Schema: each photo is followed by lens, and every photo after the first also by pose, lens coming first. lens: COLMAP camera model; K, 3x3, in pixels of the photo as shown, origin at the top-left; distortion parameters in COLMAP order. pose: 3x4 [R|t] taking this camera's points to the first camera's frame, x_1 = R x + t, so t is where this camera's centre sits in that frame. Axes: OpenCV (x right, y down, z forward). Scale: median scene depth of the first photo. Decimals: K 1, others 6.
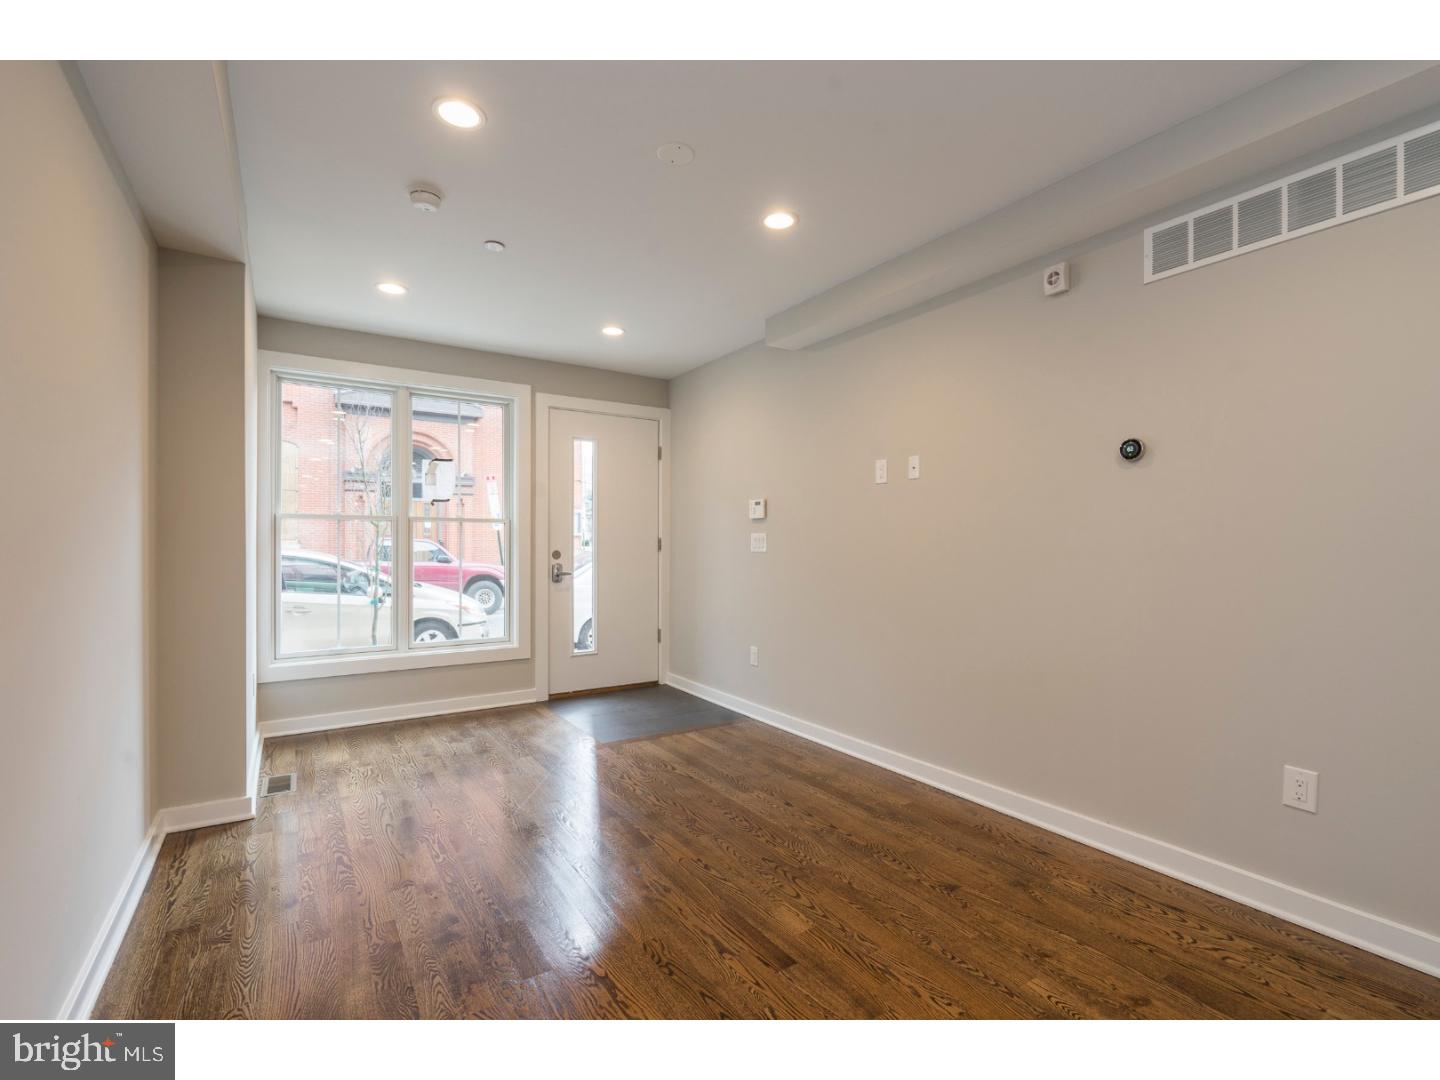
lens RADIAL K [[657.6, 0, 723.1], [0, 657.6, 545.8], [0, 0, 1]] dist [-0.001636, 0.000097]
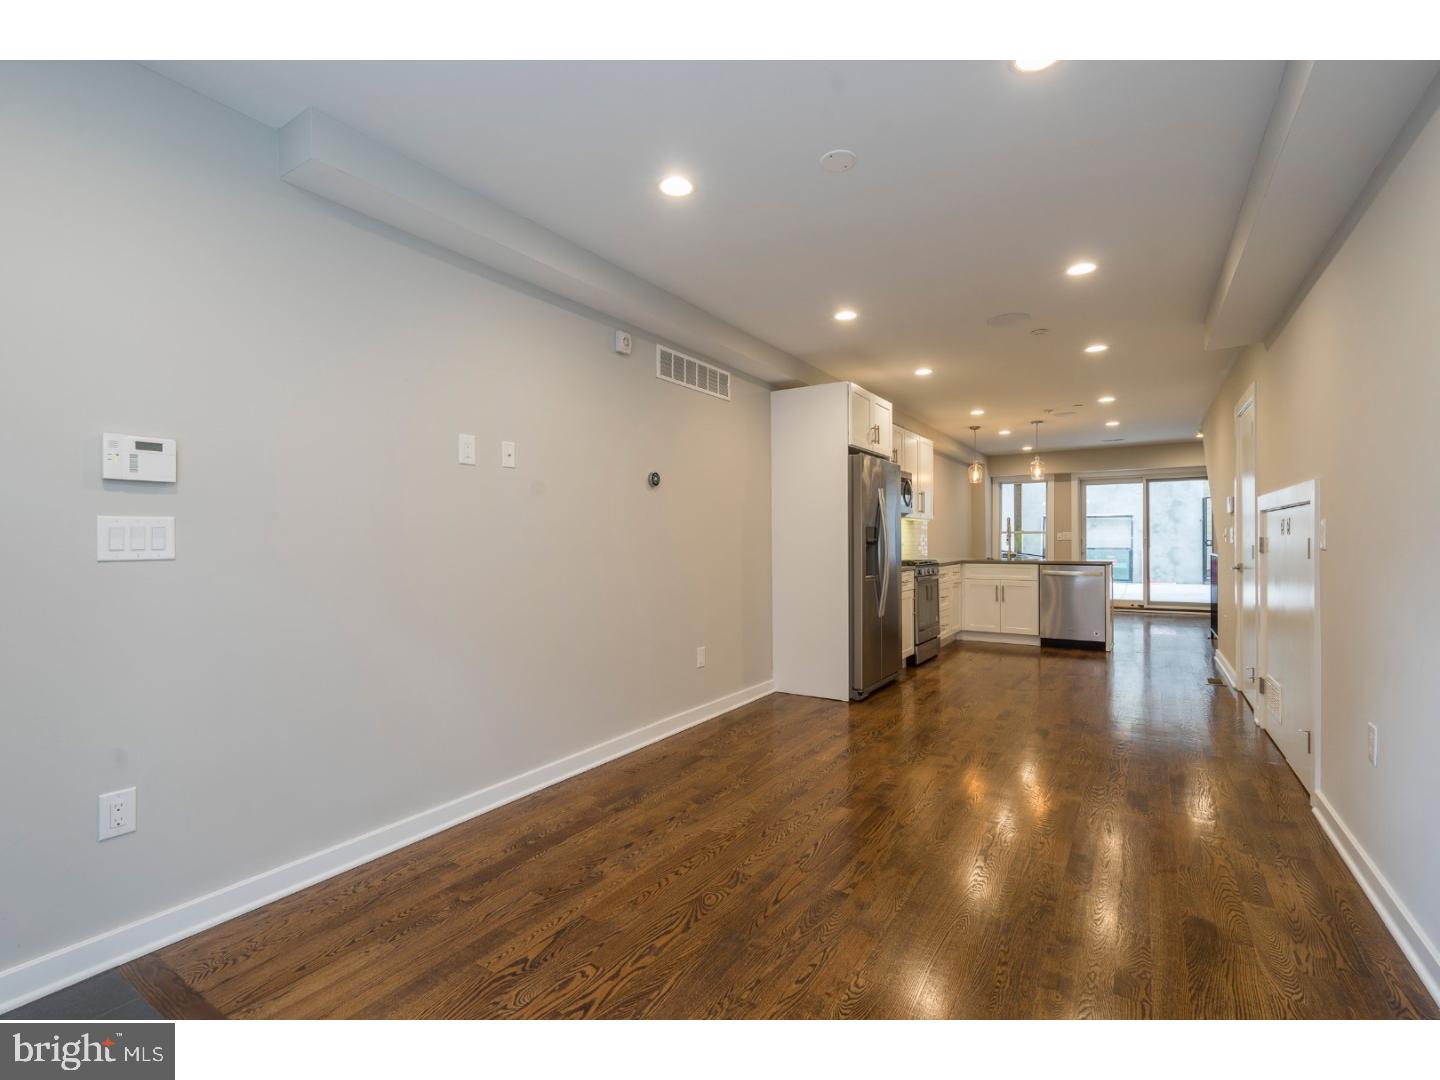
lens RADIAL K [[666.1, 0, 720.0], [0, 666.1, 540.0], [0, 0, 1]] dist [-0.000044, -0.000014]
pose [[-0.409136, 0.001279, 0.912472, -0.538476], [0.006402, 0.999978, 0.001469, -0.001524], [-0.912451, 0.006443, -0.409135, 0.909111]]
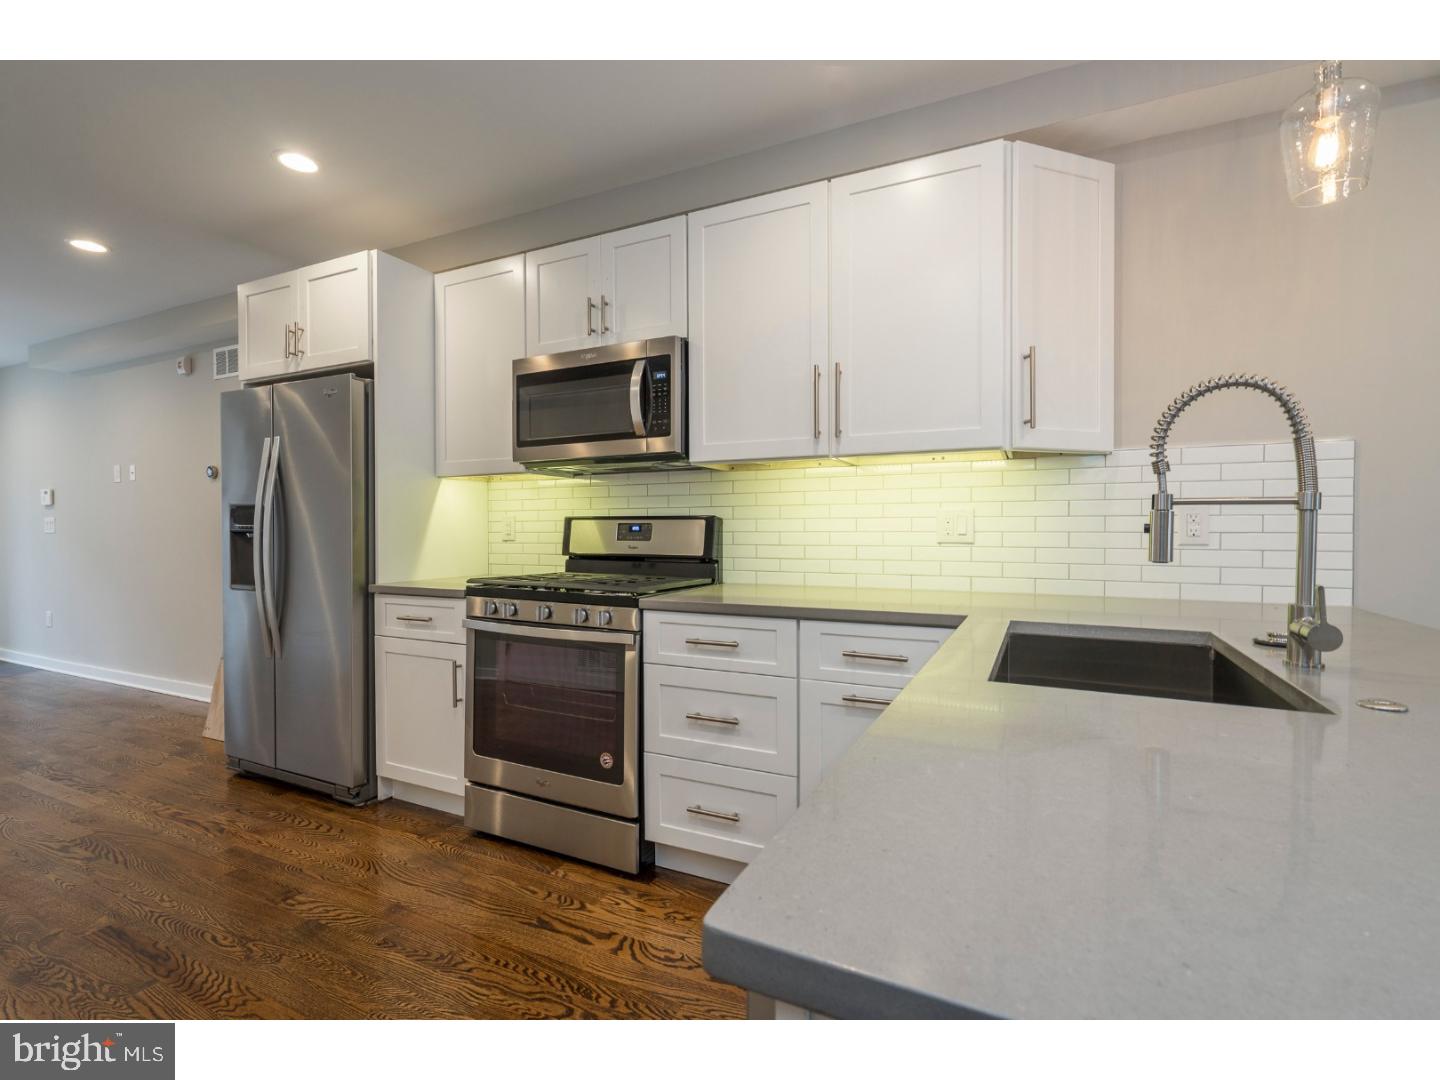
lens RADIAL K [[658.1, 0, 717.4], [0, 658.1, 537.1], [0, 0, 1]] dist [0.000396, 0.000302]
pose [[0.856247, -0.012334, 0.516420, 0.526301], [0.004562, 0.999856, 0.016318, 0.003448], [-0.516547, -0.011616, 0.856180, -0.739475]]
